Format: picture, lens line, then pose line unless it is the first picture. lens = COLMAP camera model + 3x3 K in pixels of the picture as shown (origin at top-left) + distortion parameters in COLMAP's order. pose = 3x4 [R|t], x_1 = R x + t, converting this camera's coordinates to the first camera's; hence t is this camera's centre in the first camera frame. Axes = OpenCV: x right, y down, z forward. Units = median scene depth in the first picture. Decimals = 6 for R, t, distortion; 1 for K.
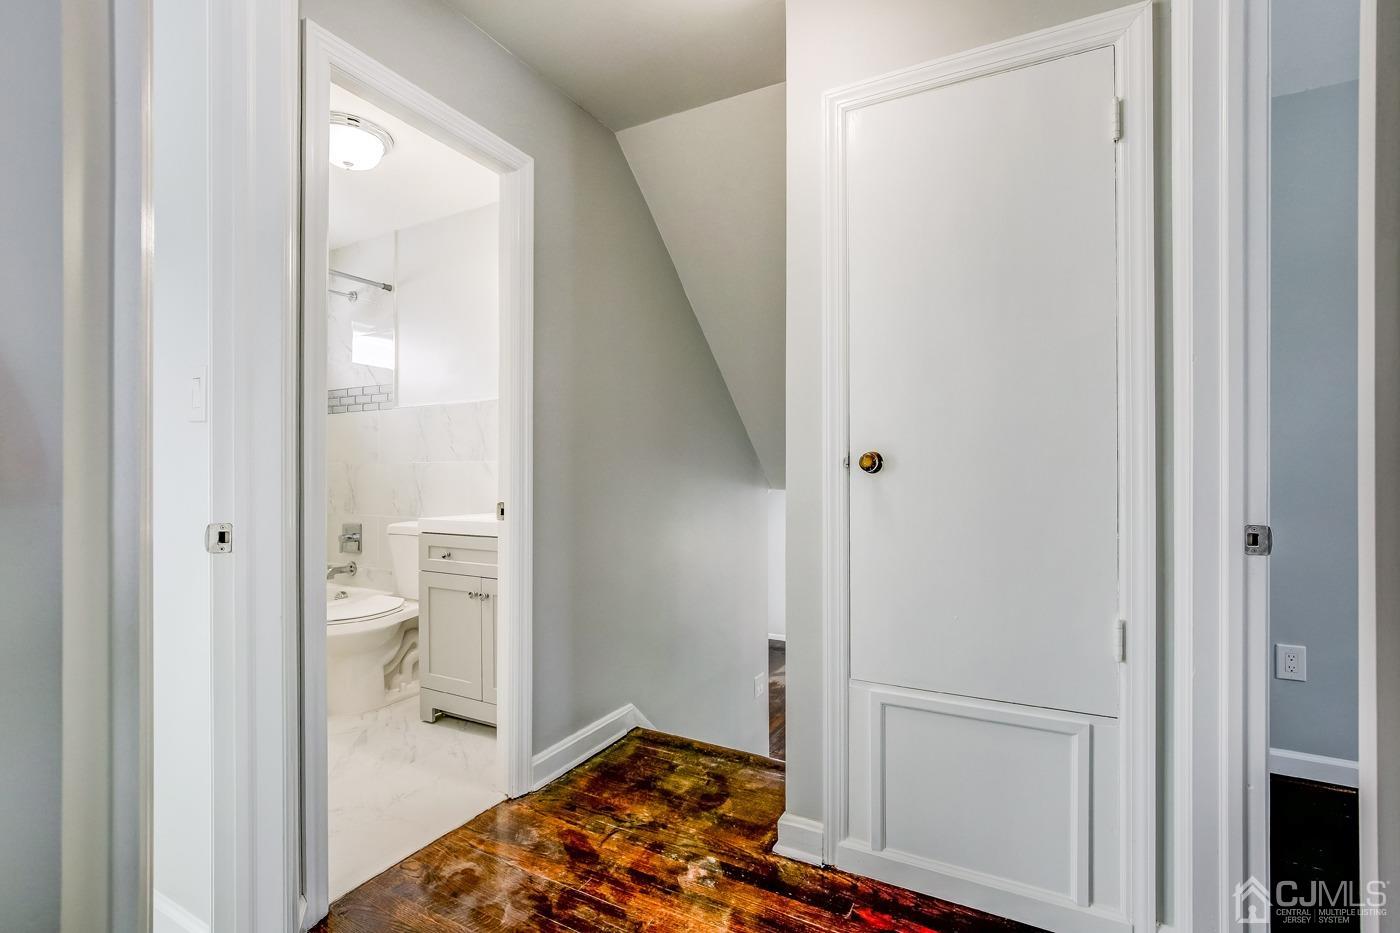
lens RADIAL K [[637.4, 0, 710.5], [0, 637.4, 481.7], [0, 0, 1]] dist [-0.021223, 0.000032]
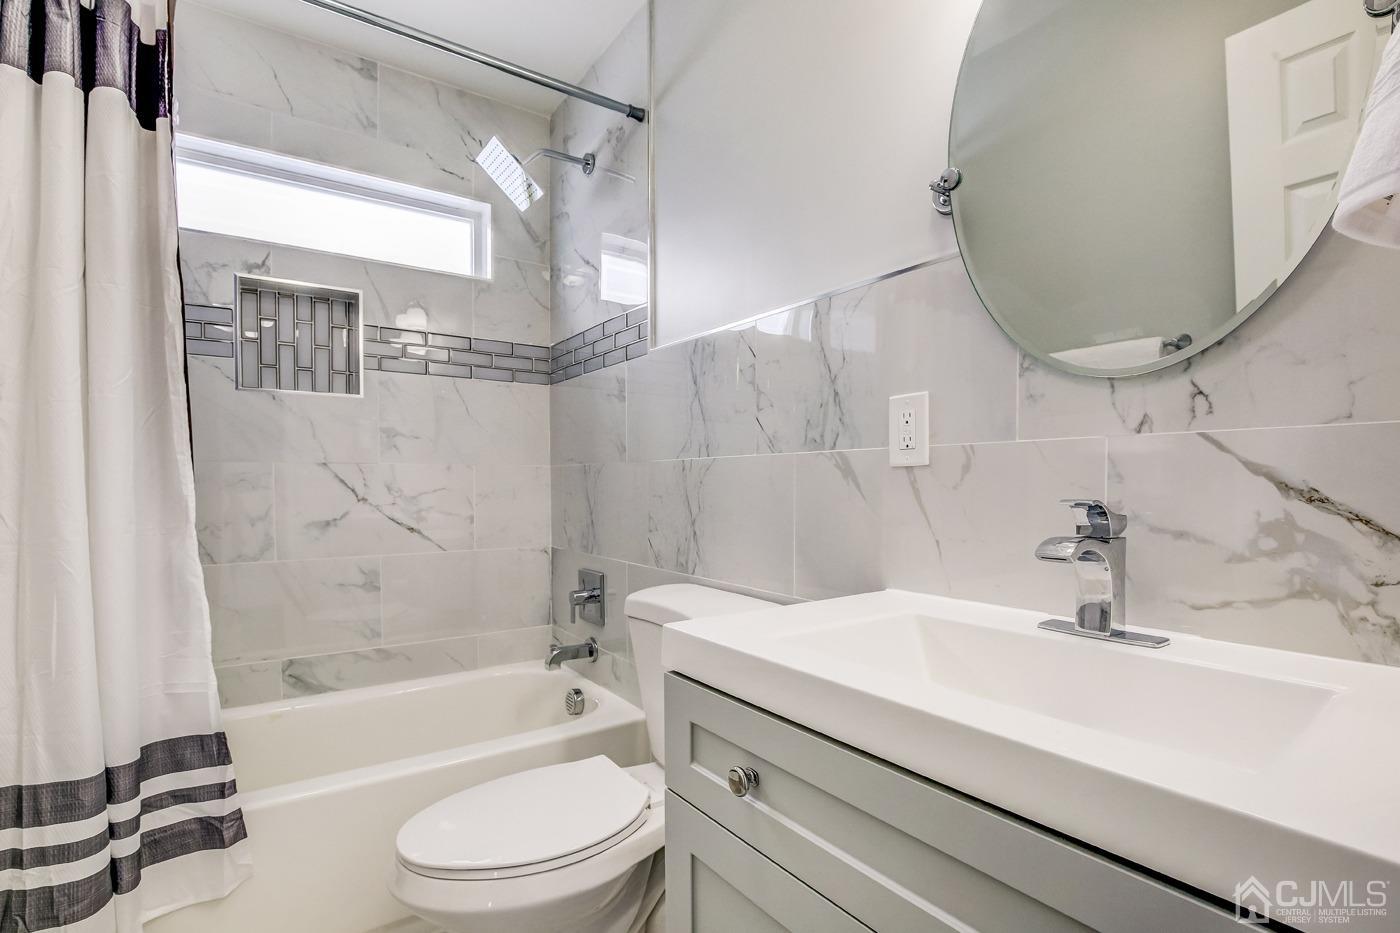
lens RADIAL K [[637.4, 0, 710.5], [0, 637.4, 481.7], [0, 0, 1]] dist [-0.021223, 0.000032]
pose [[0.899481, -0.002965, -0.436949, -0.226112], [0.001402, 0.999991, -0.003898, -0.010563], [0.436957, 0.002893, 0.899478, 0.544019]]
